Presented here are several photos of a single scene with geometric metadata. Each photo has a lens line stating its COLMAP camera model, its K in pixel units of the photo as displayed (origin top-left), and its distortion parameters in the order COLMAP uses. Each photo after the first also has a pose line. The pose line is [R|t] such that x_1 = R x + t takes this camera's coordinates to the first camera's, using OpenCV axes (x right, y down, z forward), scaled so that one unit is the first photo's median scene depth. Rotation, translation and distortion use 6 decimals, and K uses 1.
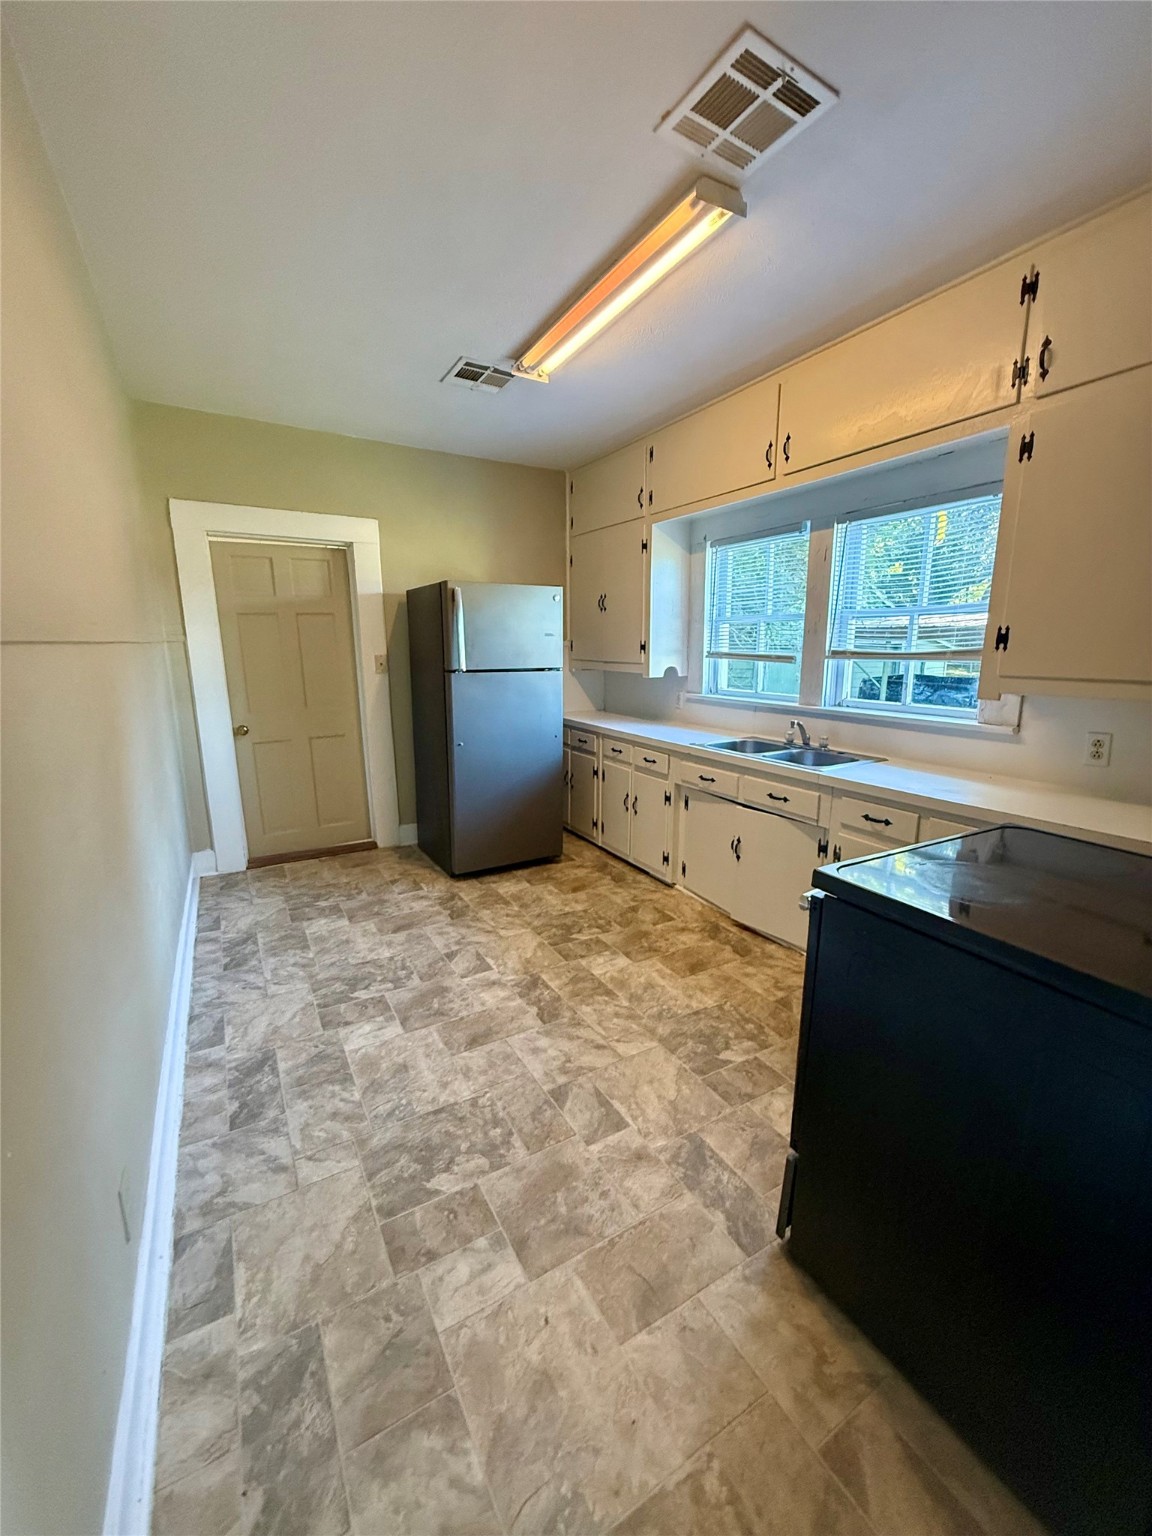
lens RADIAL K [[612.3, 0, 577.9], [0, 612.3, 767.0], [0, 0, 1]] dist [0.000772, 0.000054]
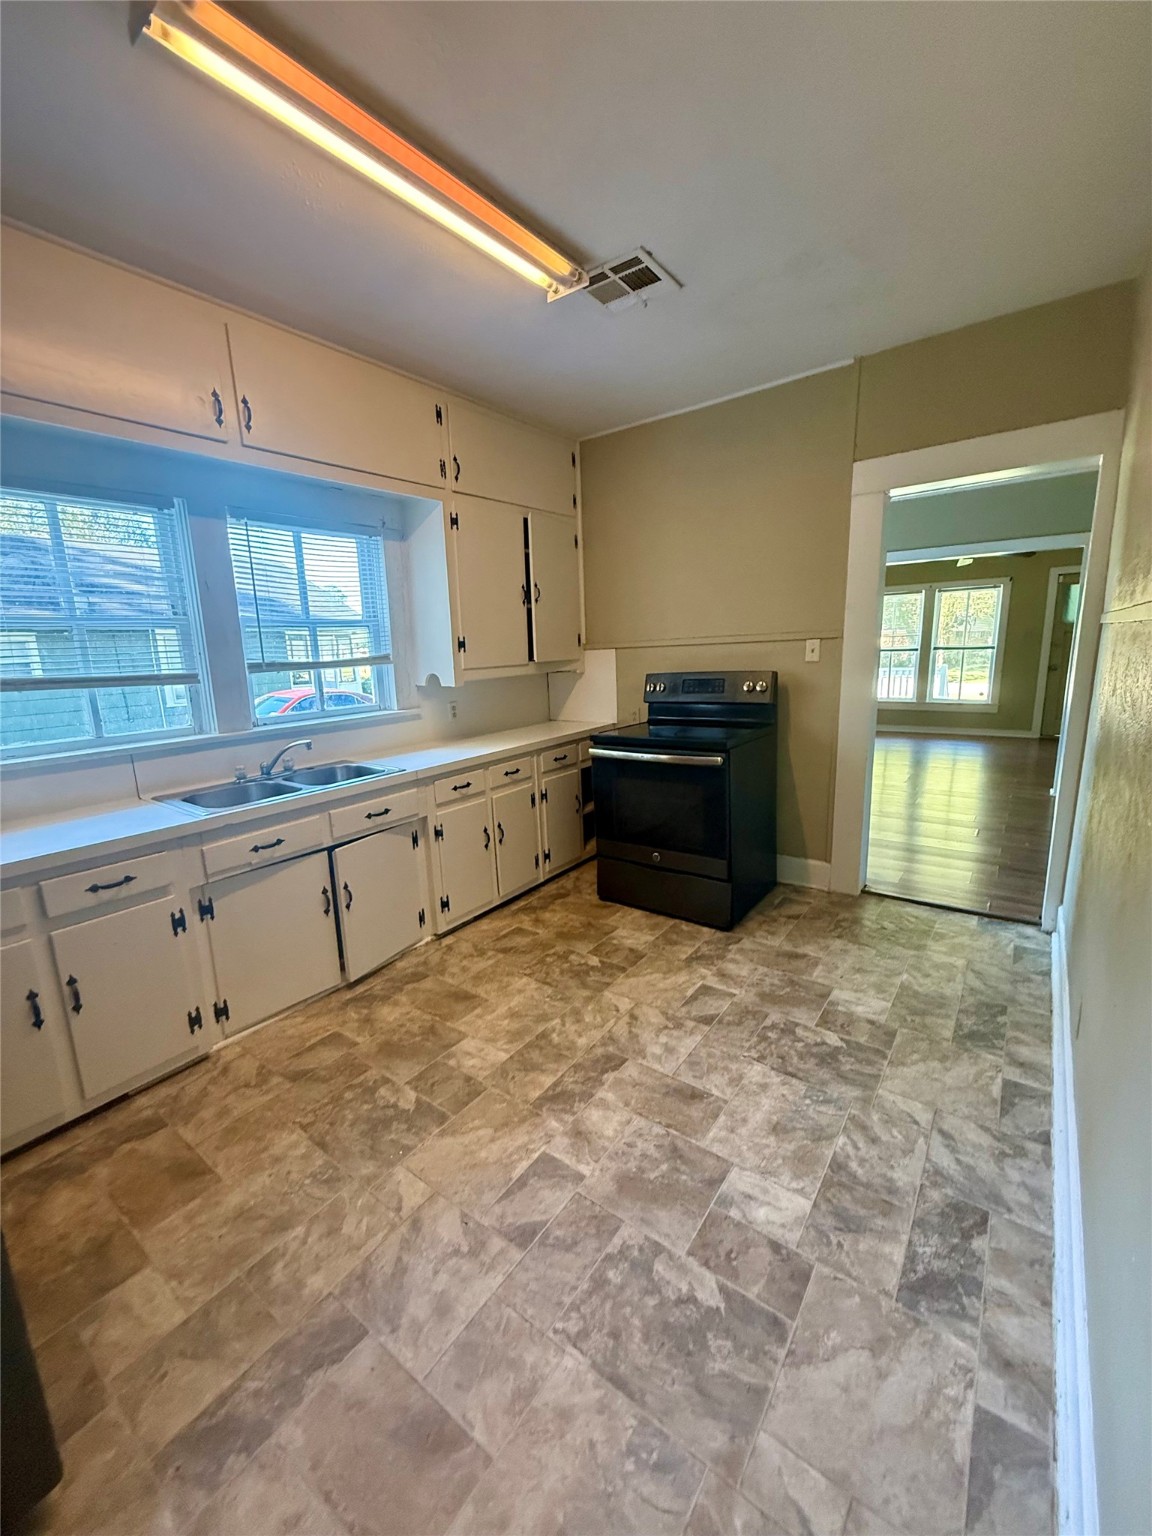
lens RADIAL K [[613.3, 0, 556.4], [0, 613.3, 815.6], [0, 0, 1]] dist [-0.000943, -0.000073]
pose [[-0.381739, -0.235751, 0.893698, -0.809913], [0.216186, 0.917327, 0.334327, -0.266932], [-0.898632, 0.320831, -0.299214, 1.351272]]
